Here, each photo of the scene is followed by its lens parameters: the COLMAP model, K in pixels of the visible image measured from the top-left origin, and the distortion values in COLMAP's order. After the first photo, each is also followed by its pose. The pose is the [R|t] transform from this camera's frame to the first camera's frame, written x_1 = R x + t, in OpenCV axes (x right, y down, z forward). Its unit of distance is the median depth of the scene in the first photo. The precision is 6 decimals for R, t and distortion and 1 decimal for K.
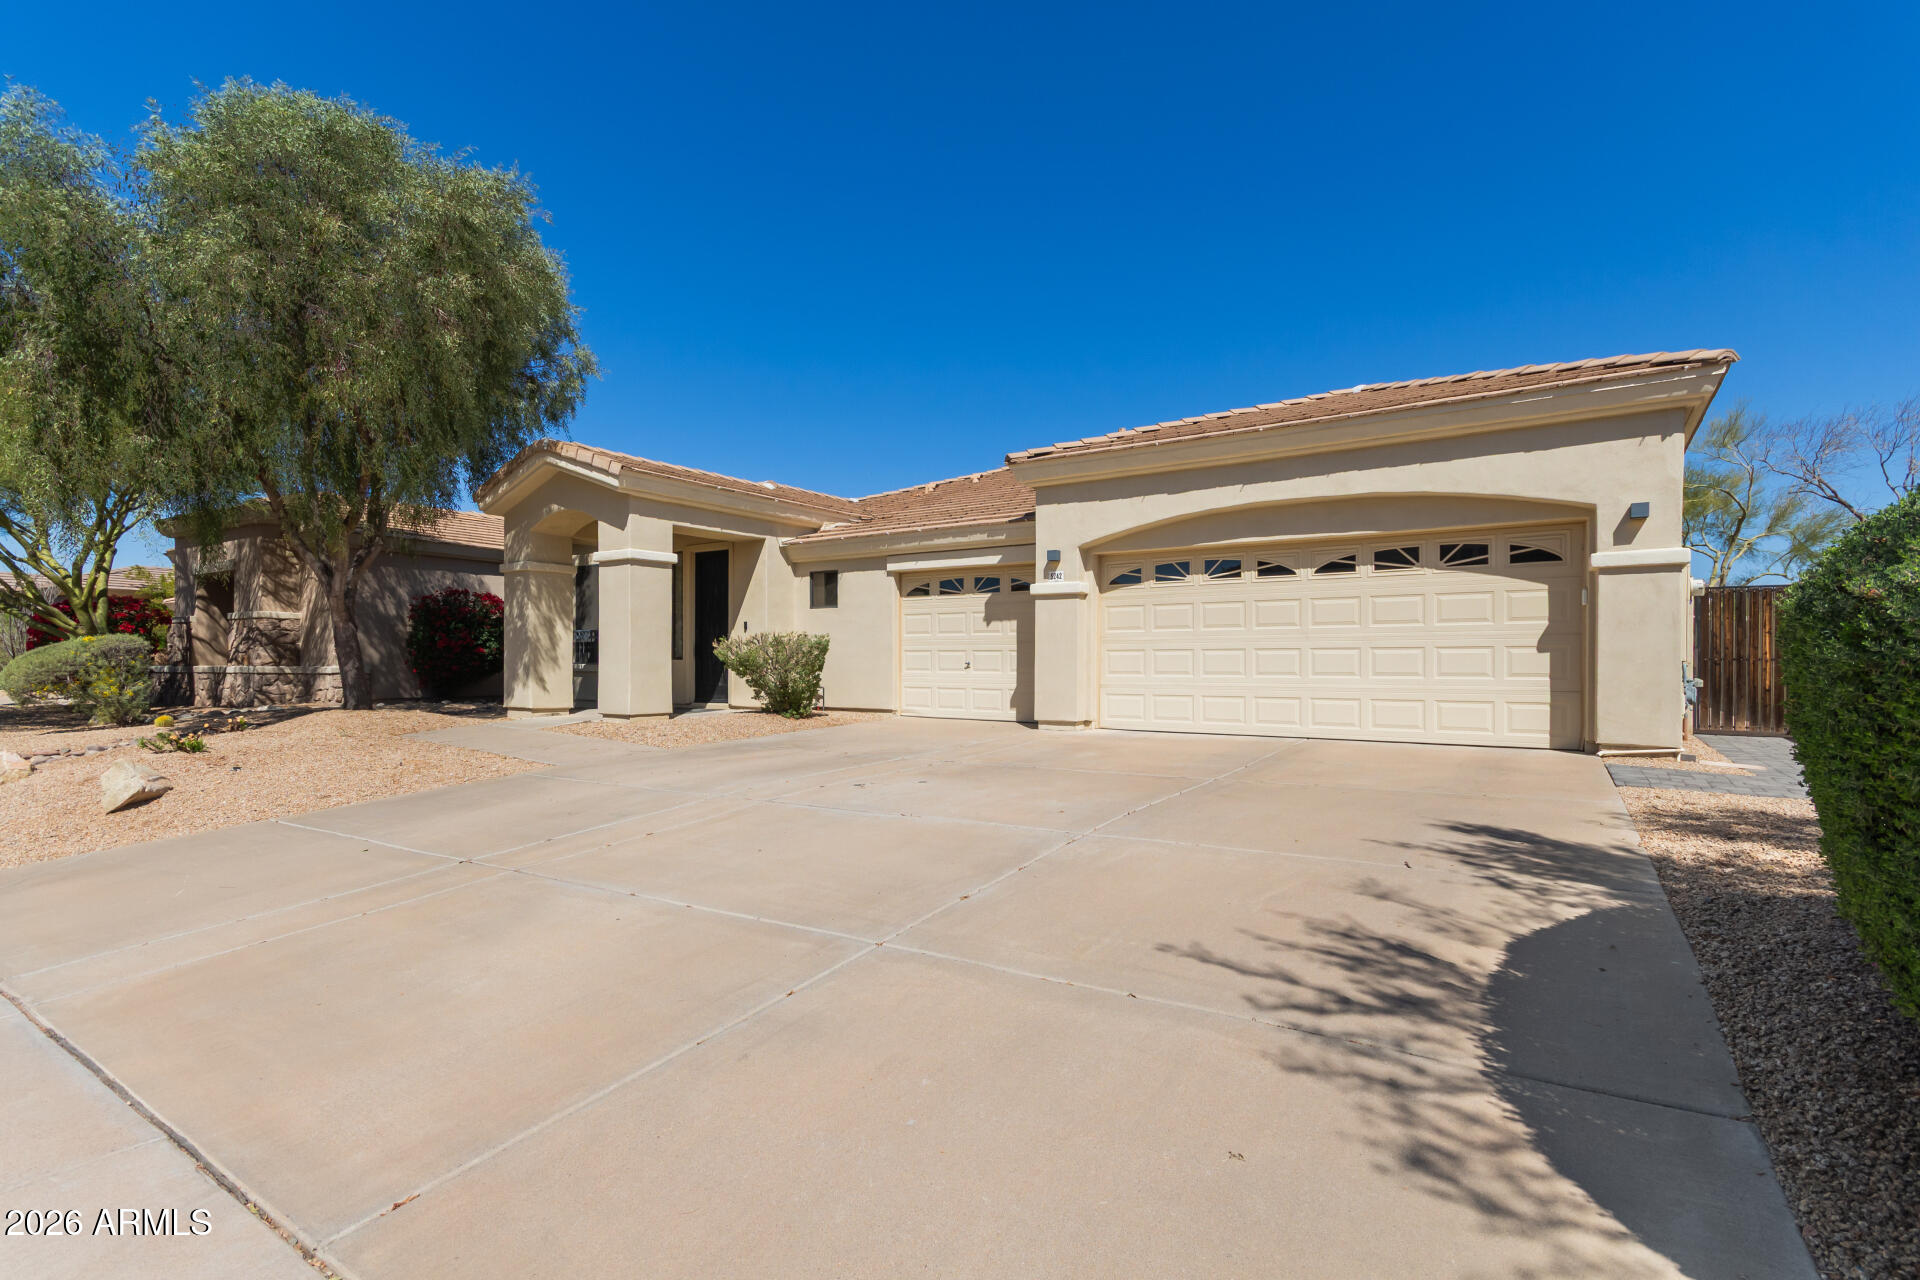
lens RADIAL K [[889.6, 0, 955.5], [0, 889.6, 656.5], [0, 0, 1]] dist [0.003697, -0.000407]
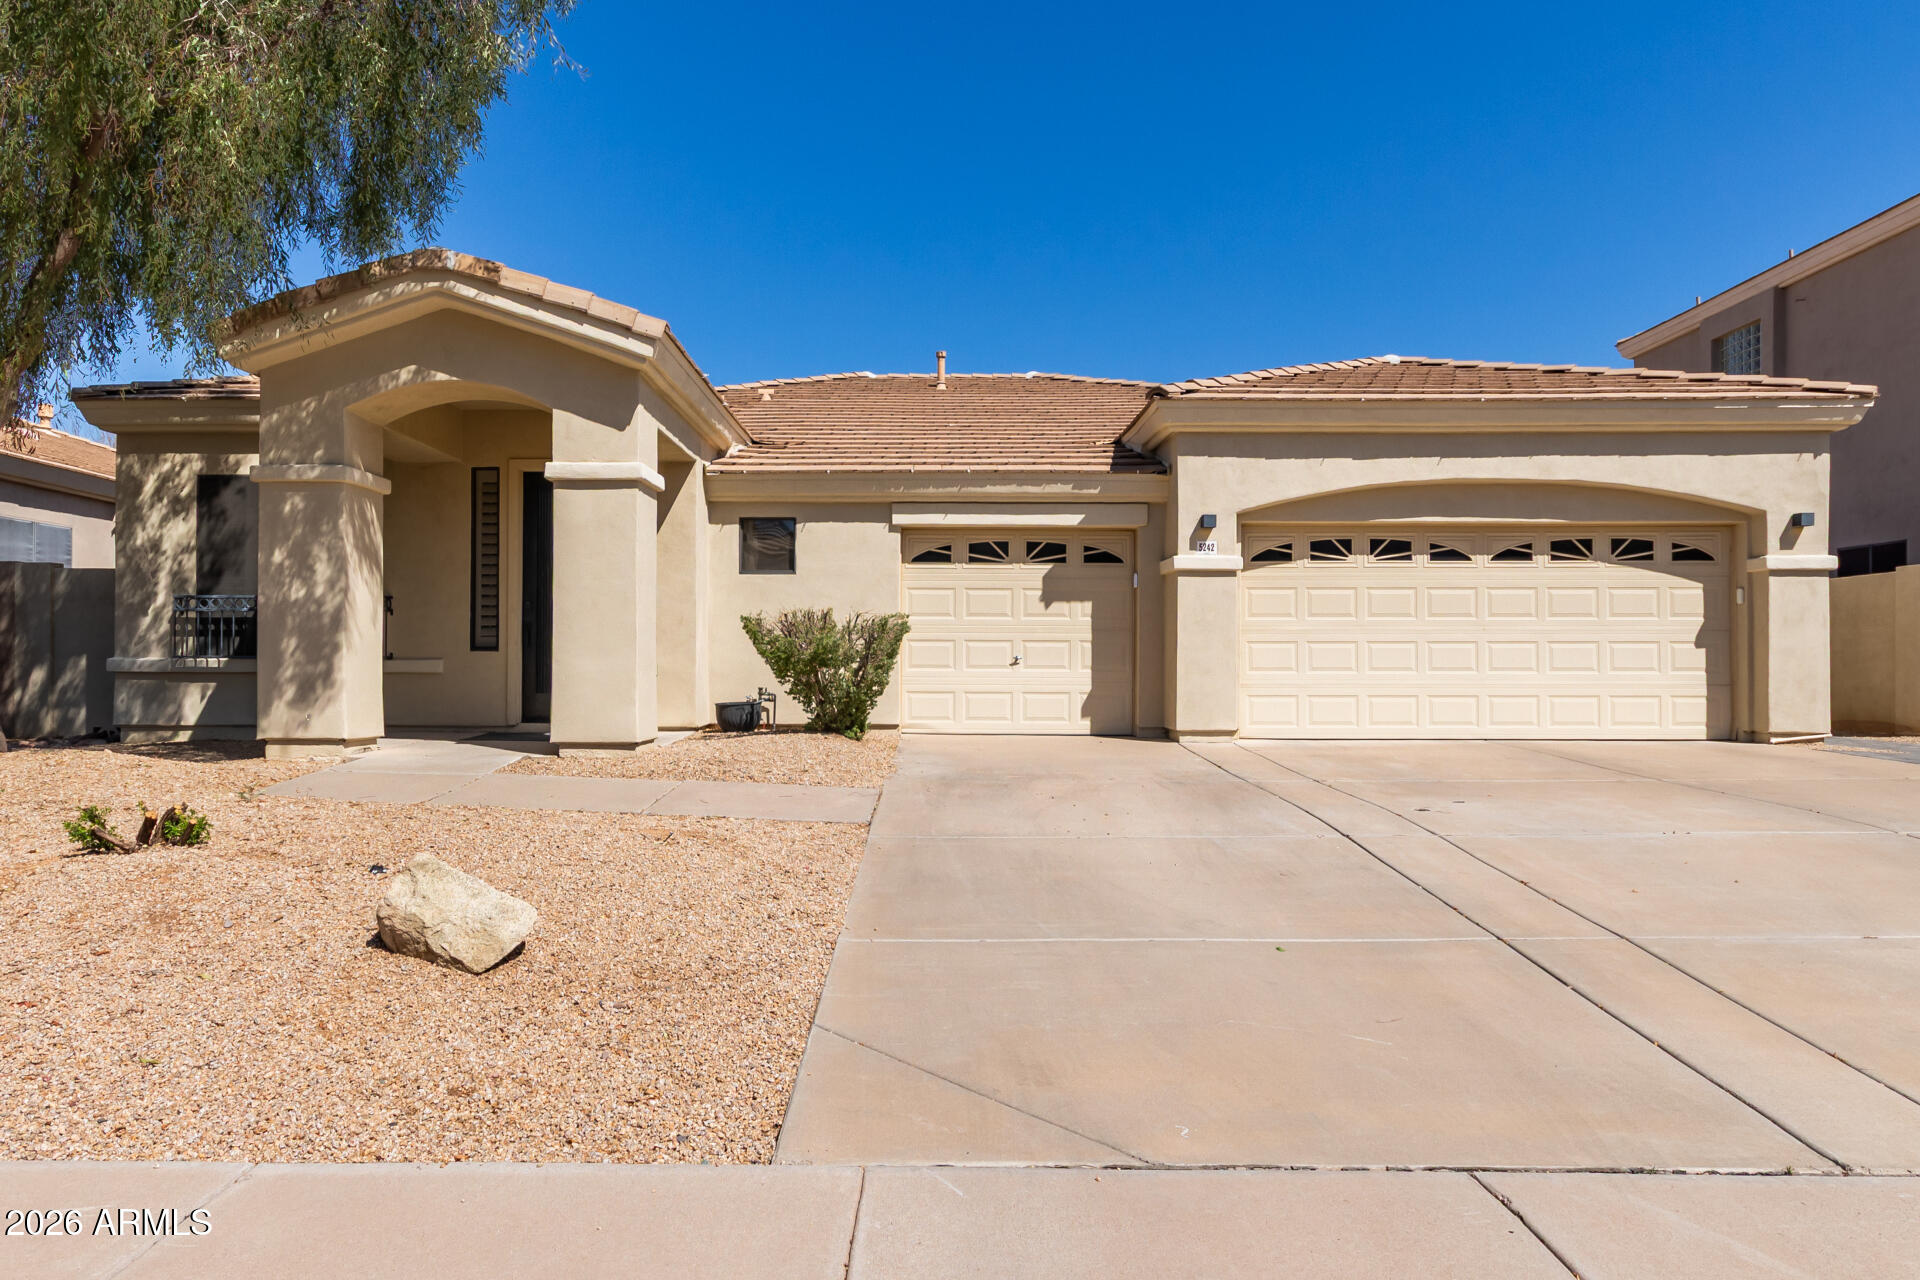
lens RADIAL K [[1254.6, 0, 916.3], [0, 1254.6, 650.0], [0, 0, 1]] dist [0.006485, 0.002451]
pose [[0.838196, 0.008365, 0.545305, -0.712742], [-0.004423, 0.999954, -0.008541, 0.011506], [-0.545351, 0.004747, 0.838194, 0.207216]]
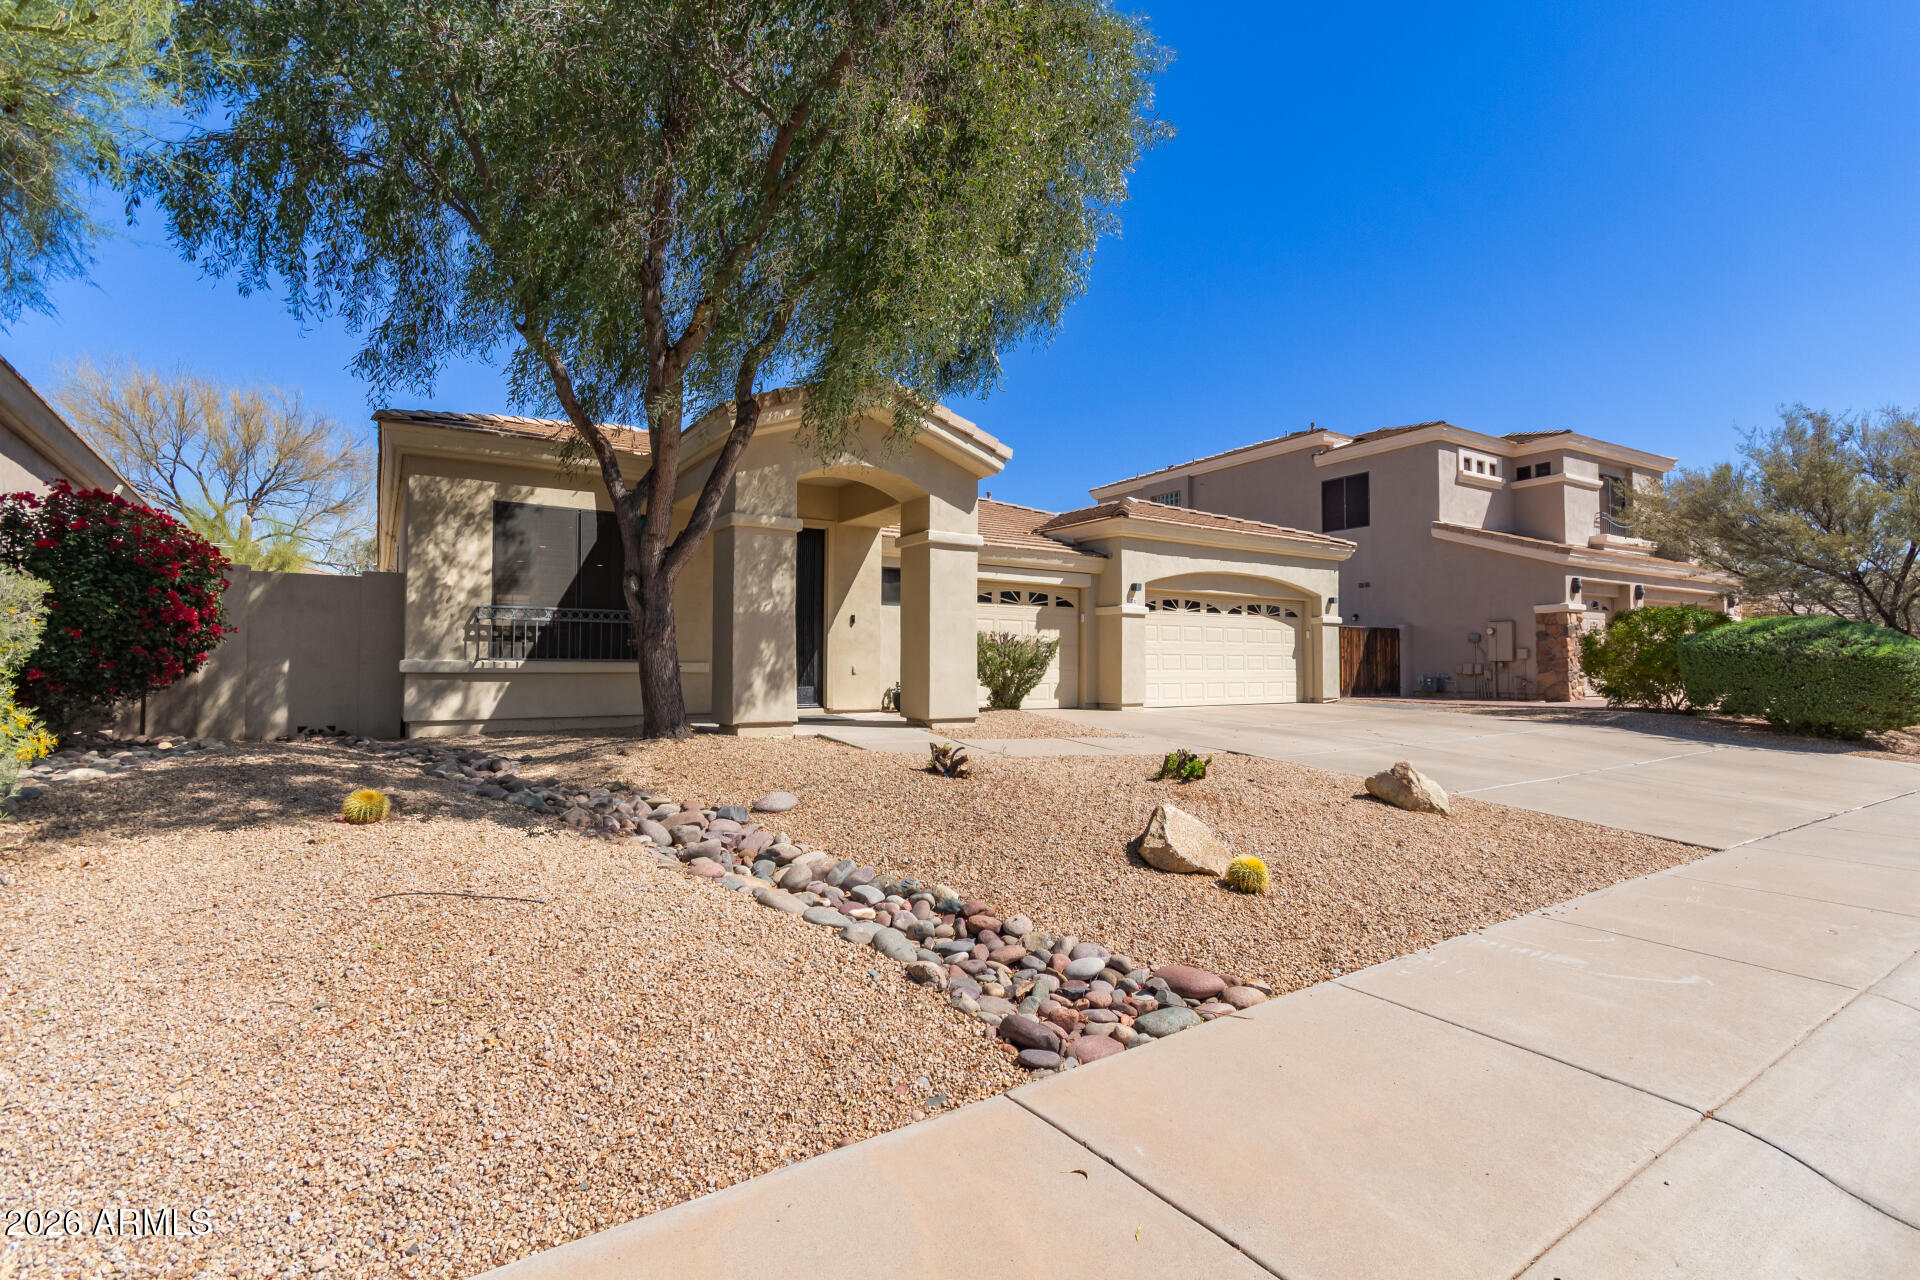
lens RADIAL K [[889.6, 0, 973.9], [0, 889.6, 639.4], [0, 0, 1]] dist [0.003697, -0.000407]
pose [[0.380847, 0.031099, 0.924115, -1.296837], [-0.005960, 0.999496, -0.031179, 0.016144], [-0.924619, 0.006367, 0.380840, 0.698312]]
